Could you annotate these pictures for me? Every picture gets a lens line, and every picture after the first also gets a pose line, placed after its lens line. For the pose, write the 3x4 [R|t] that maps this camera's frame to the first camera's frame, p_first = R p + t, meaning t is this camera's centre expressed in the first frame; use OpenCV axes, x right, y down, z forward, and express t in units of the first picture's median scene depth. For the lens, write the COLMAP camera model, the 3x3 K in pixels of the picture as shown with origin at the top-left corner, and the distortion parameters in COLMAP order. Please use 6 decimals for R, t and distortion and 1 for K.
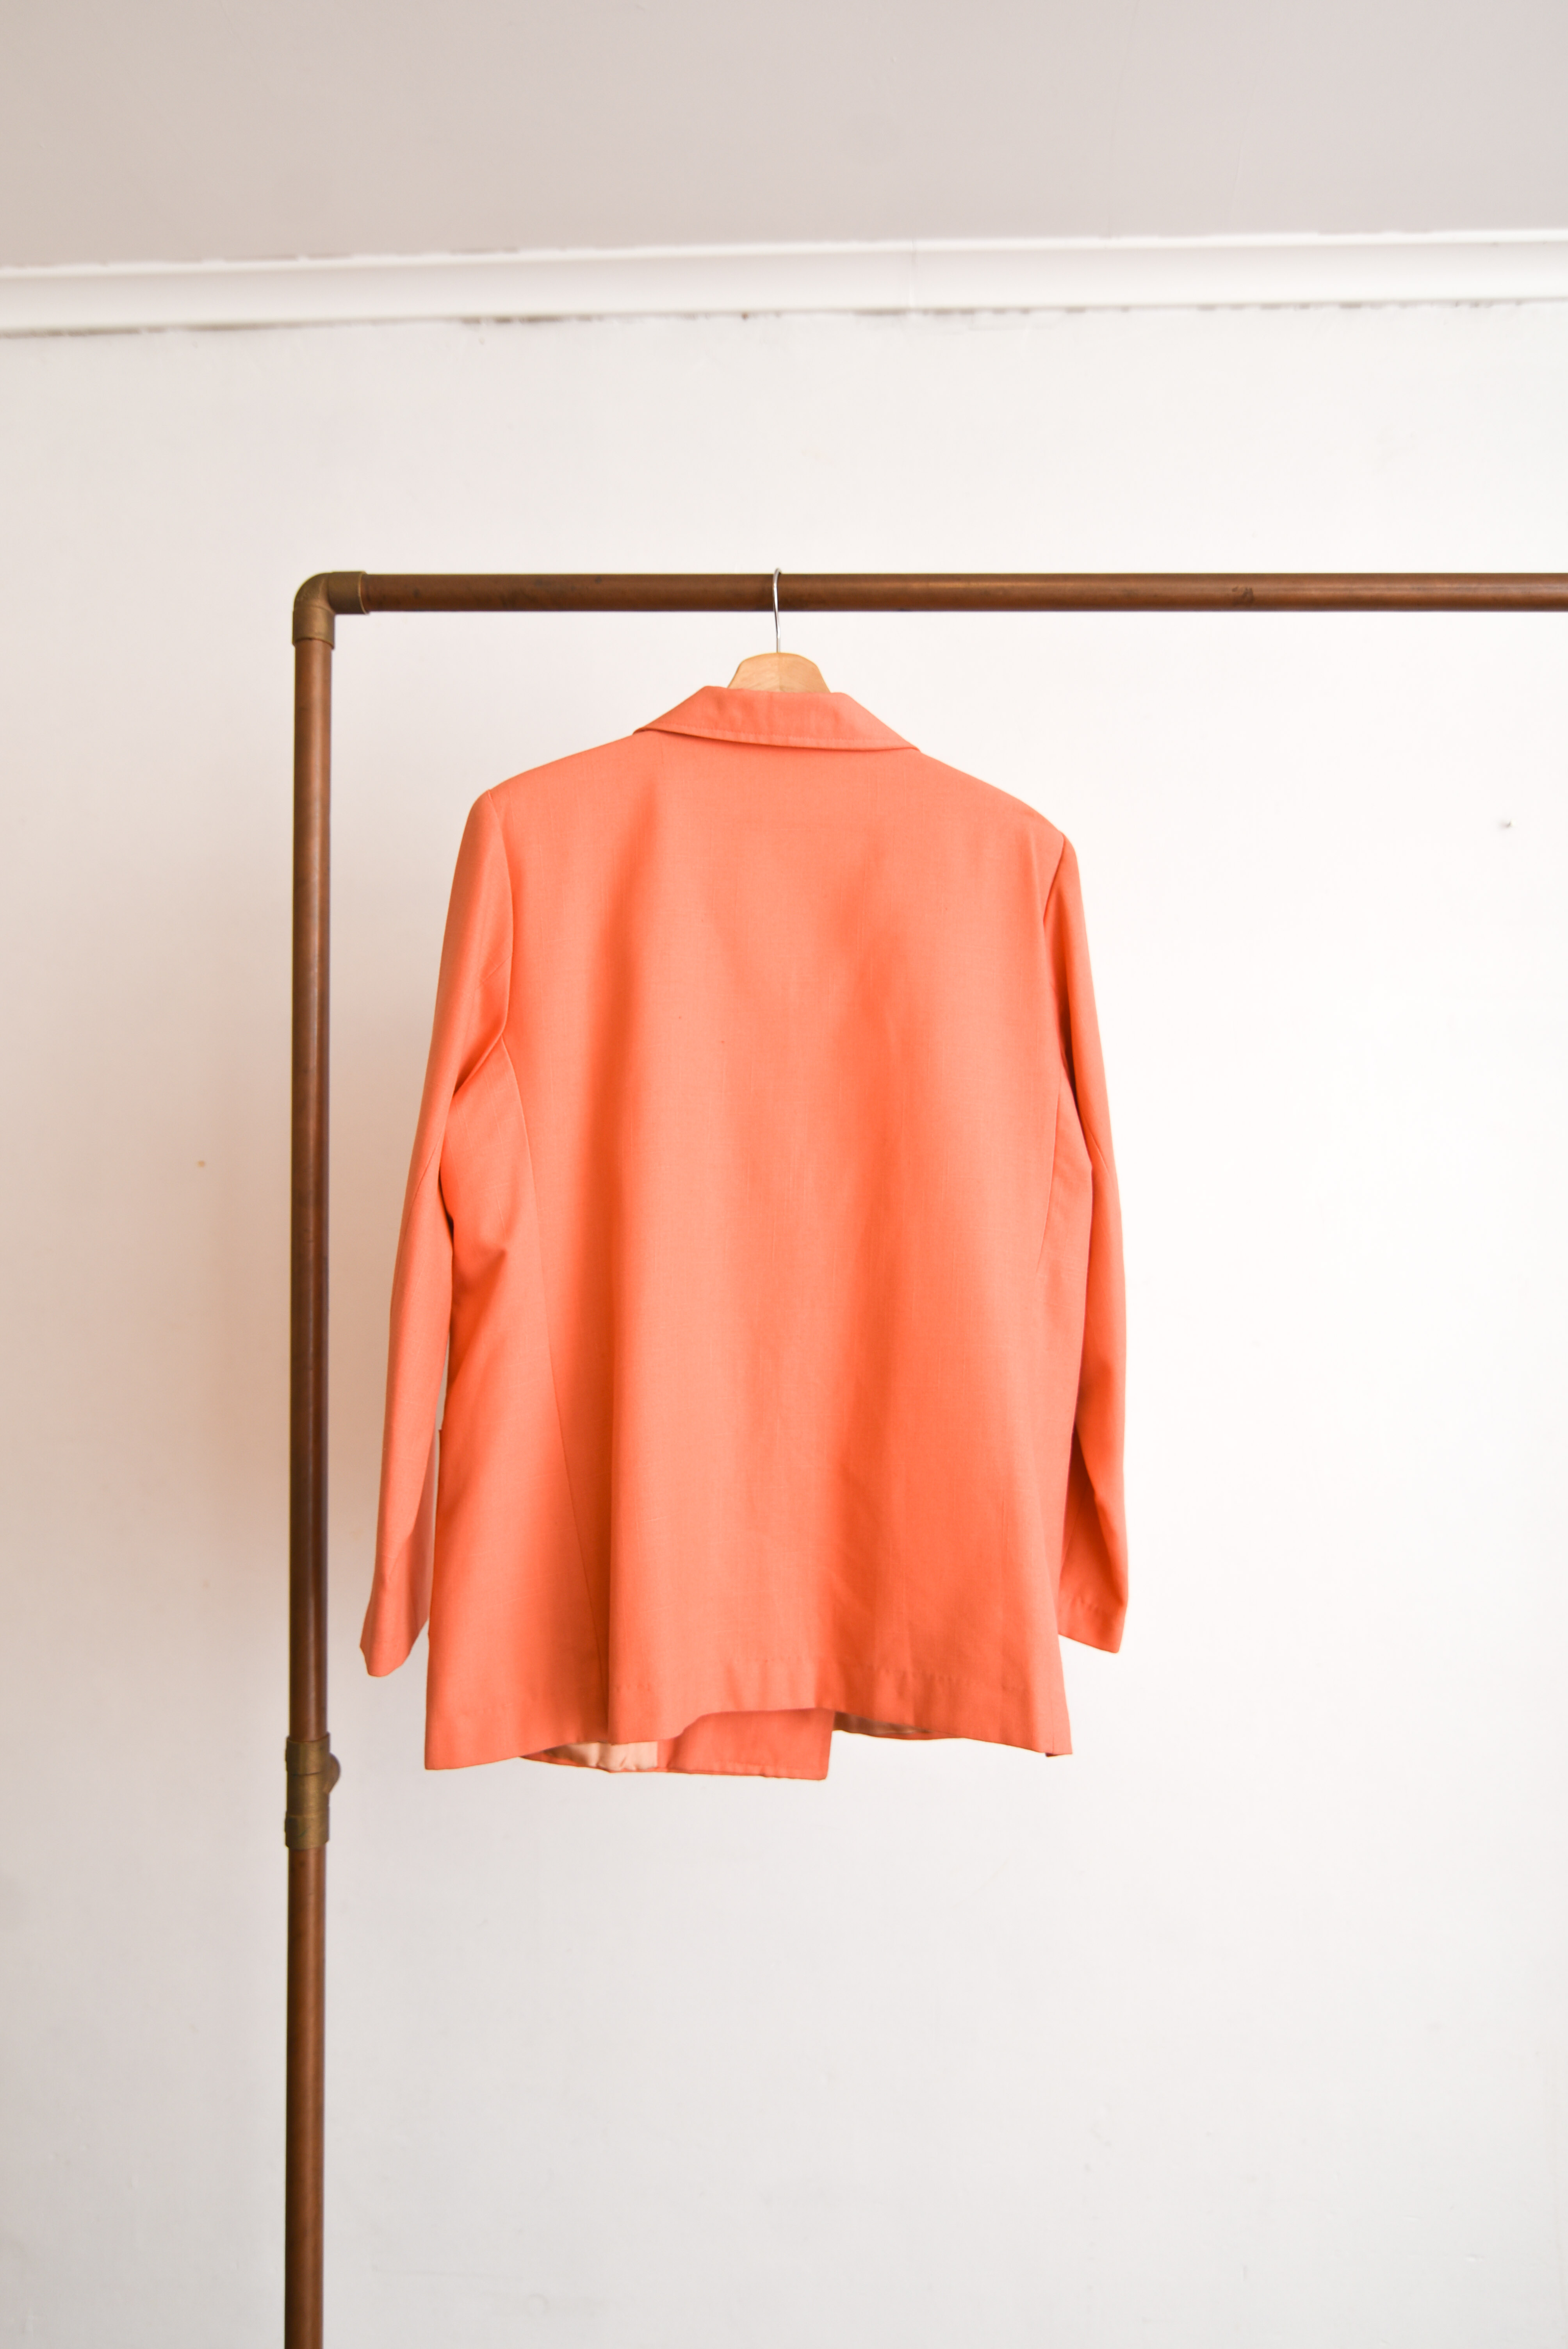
lens RADIAL K [[1579.4, 0, 784.0], [0, 1579.4, 1174.5], [0, 0, 1]] dist [-0.004078, -0.006047]
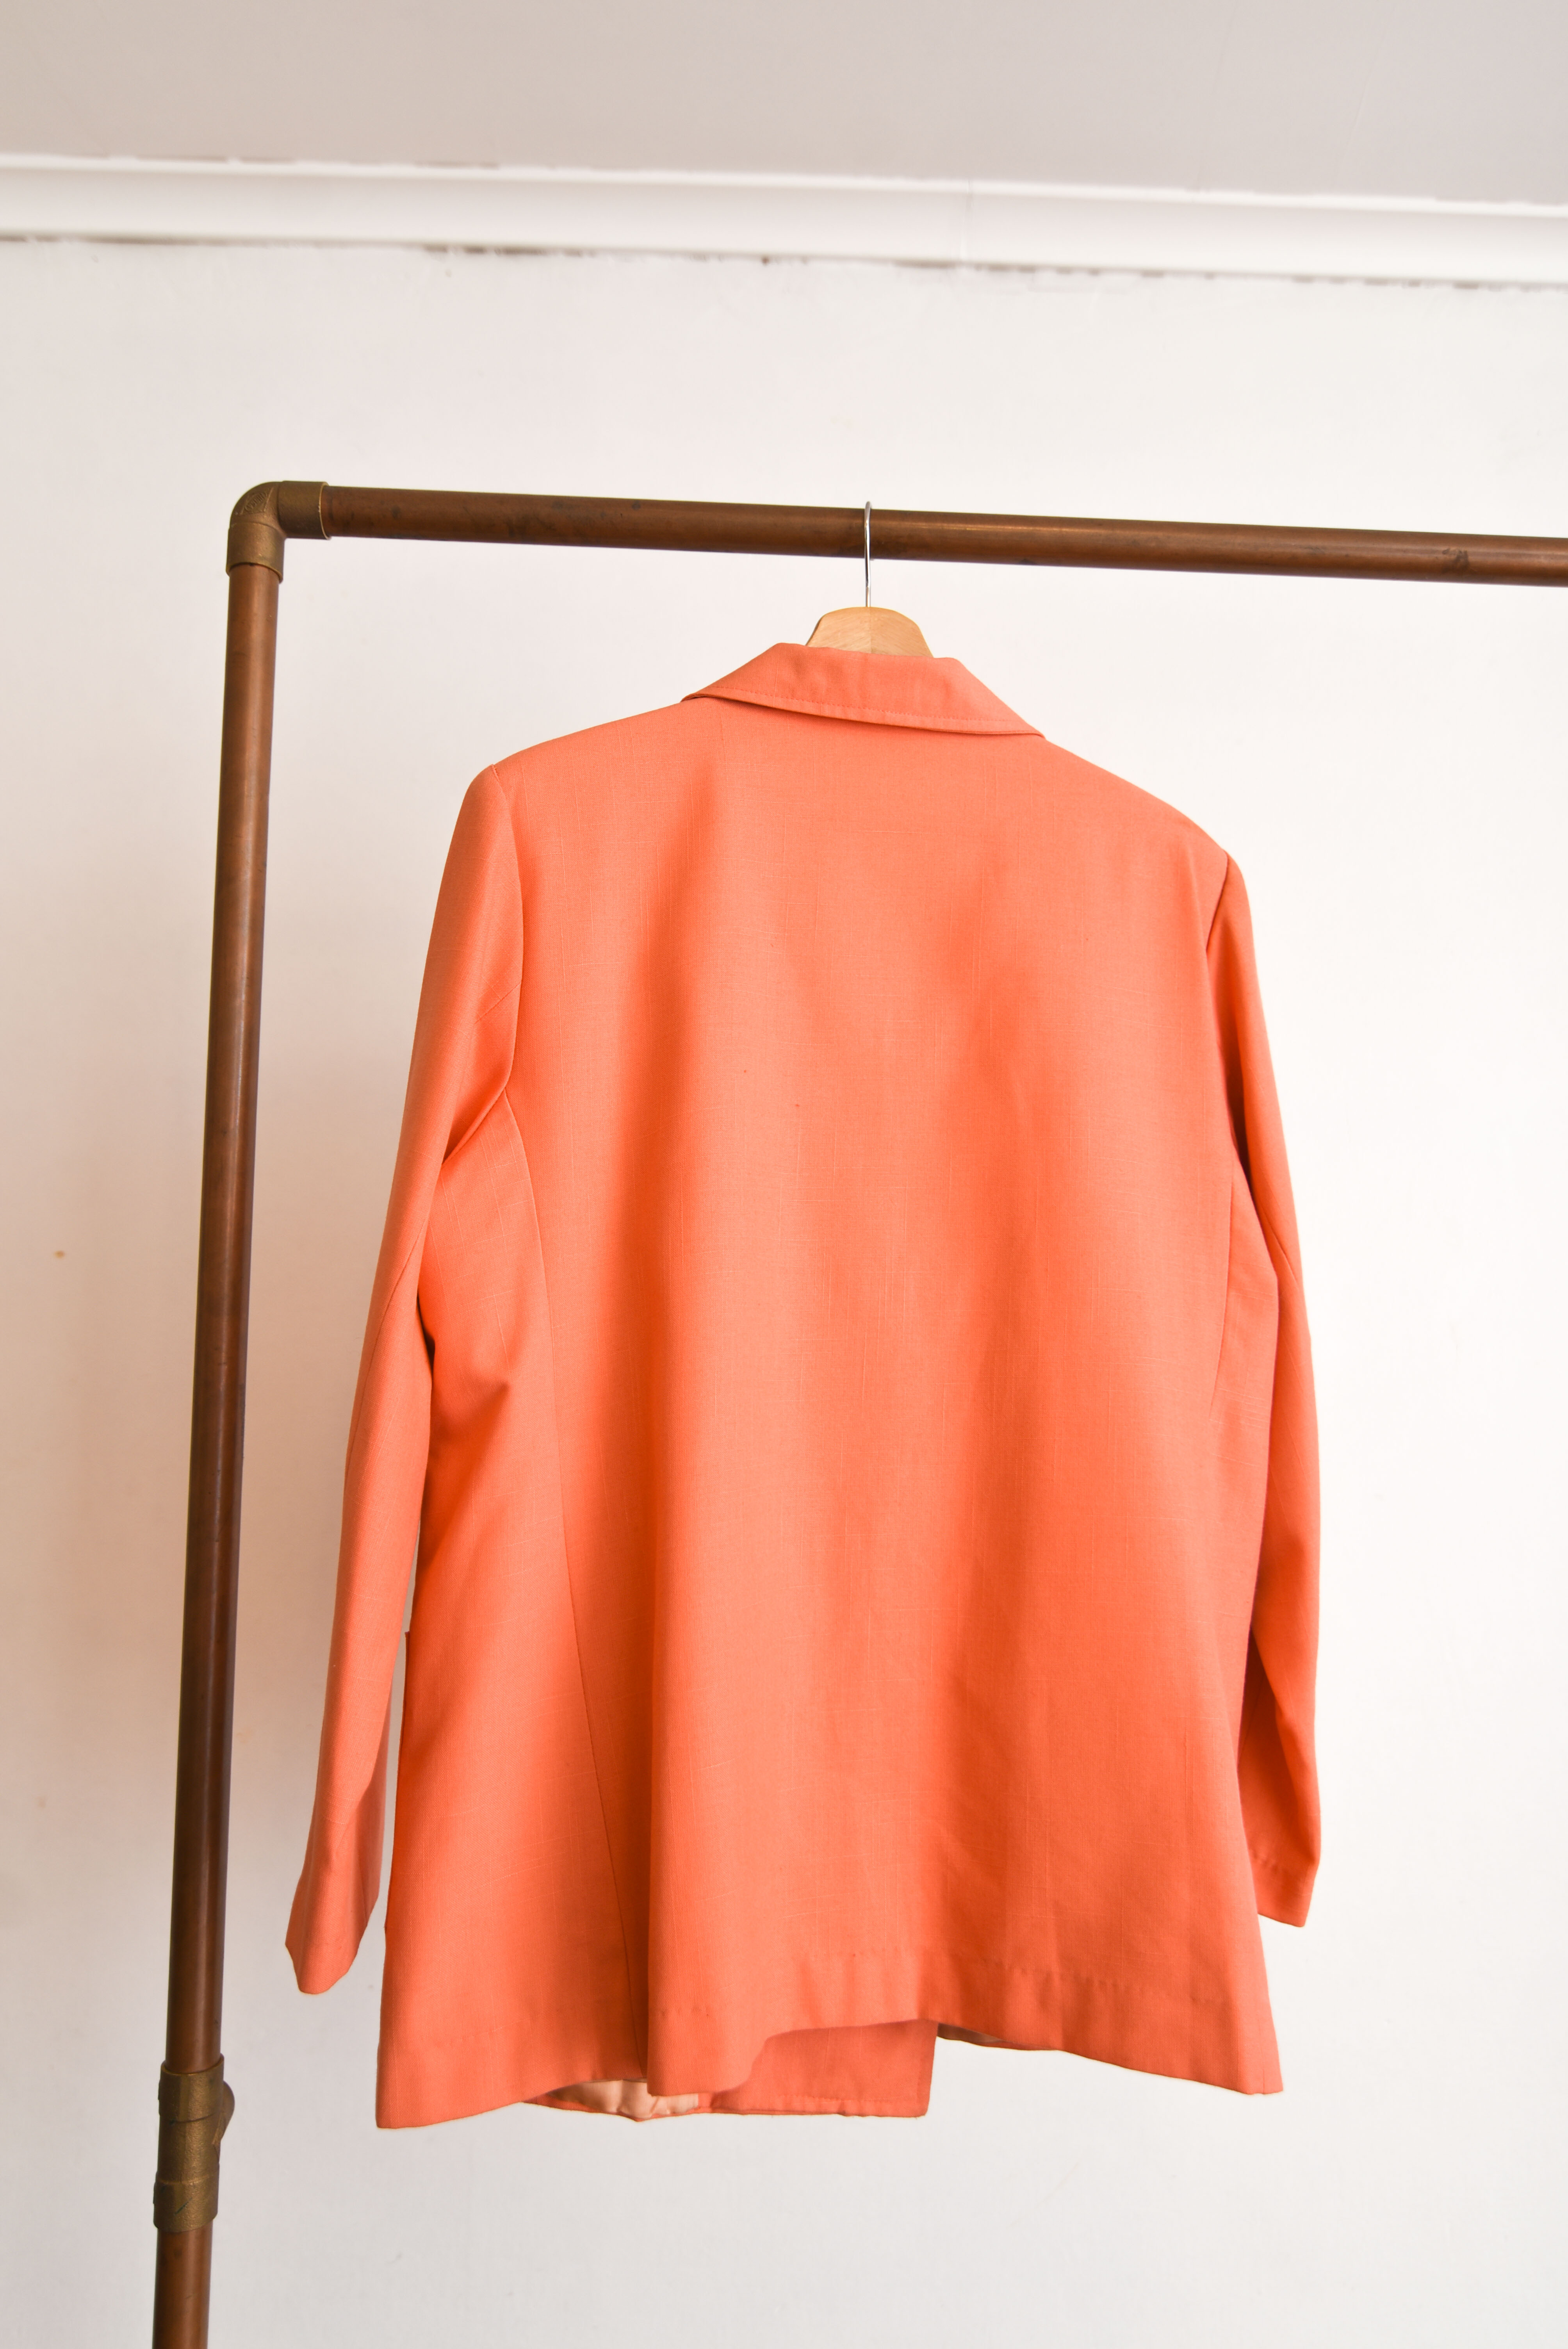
lens RADIAL K [[1663.5, 0, 794.9], [0, 1663.5, 1171.8], [0, 0, 1]] dist [-0.009300, -0.000287]
pose [[0.997092, 0.019853, 0.073578, -0.096421], [-0.015412, 0.998053, -0.060438, -0.004246], [-0.074635, 0.059129, 0.995456, 0.211211]]
